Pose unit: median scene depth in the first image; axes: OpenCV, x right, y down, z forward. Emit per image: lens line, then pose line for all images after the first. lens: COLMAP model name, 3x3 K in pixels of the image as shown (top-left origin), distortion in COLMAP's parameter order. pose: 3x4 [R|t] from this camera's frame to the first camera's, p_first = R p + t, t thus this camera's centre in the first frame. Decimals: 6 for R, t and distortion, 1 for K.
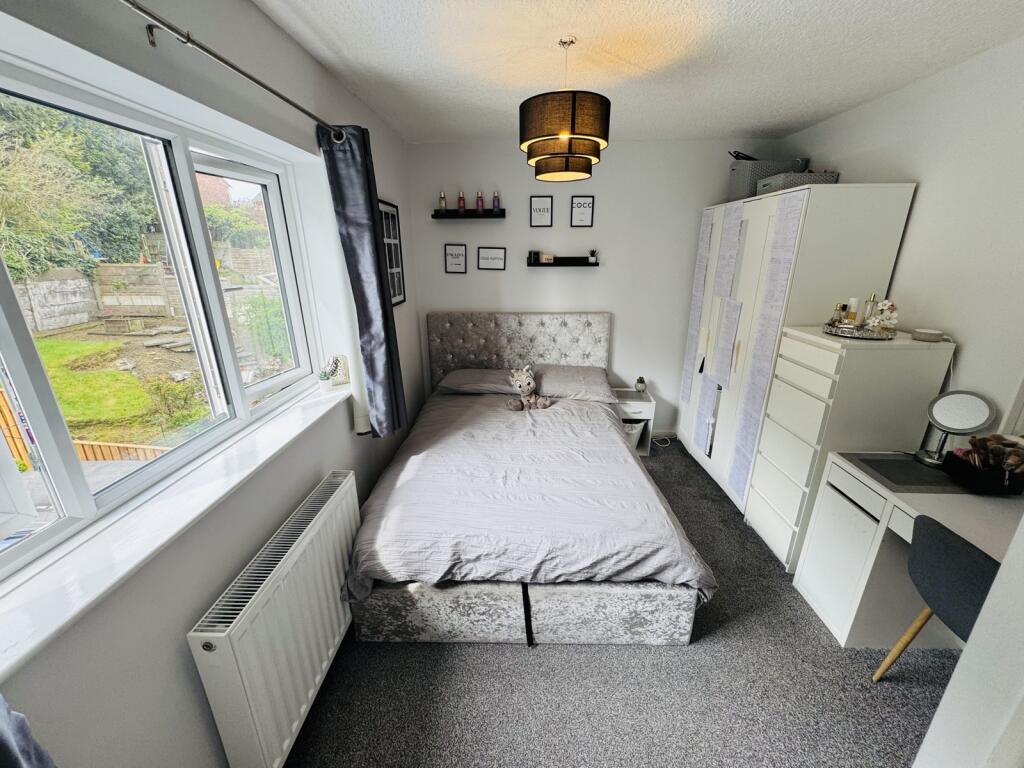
lens RADIAL K [[408.7, 0, 512.6], [0, 408.7, 384.7], [0, 0, 1]] dist [-0.003572, 0.000414]
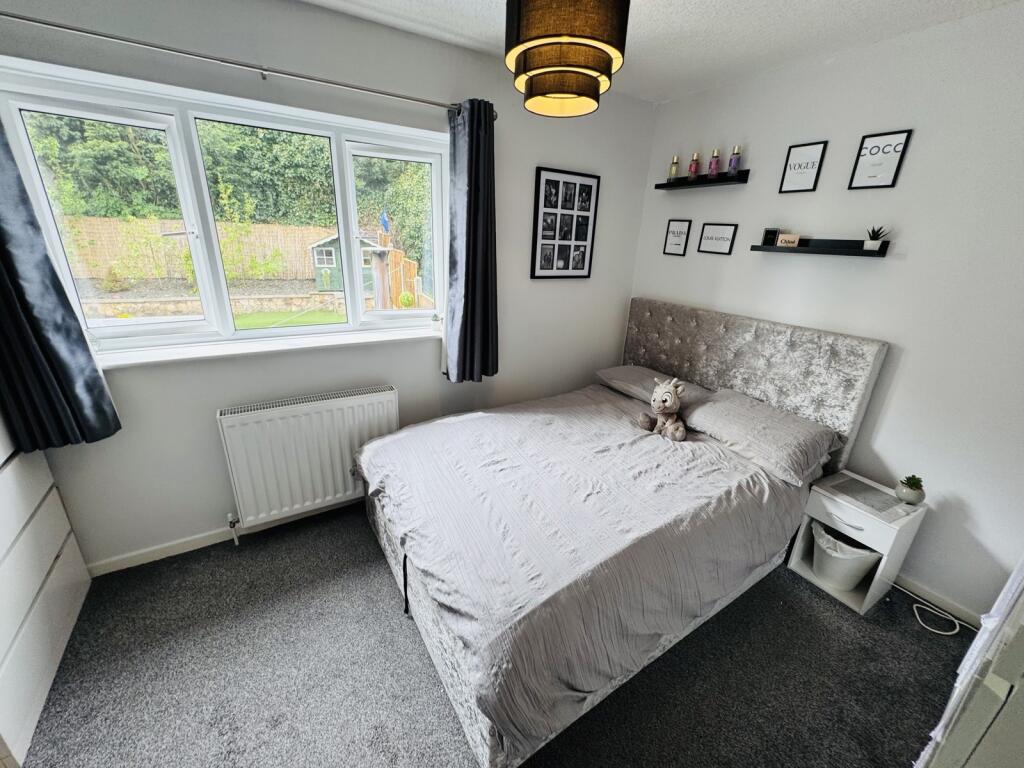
lens RADIAL K [[408.7, 0, 511.3], [0, 408.7, 384.2], [0, 0, 1]] dist [-0.003572, 0.000414]
pose [[0.546317, 0.308076, -0.778862, 0.434053], [-0.299770, 0.940220, 0.161633, -0.064132], [0.782097, 0.145177, 0.606010, 0.289953]]
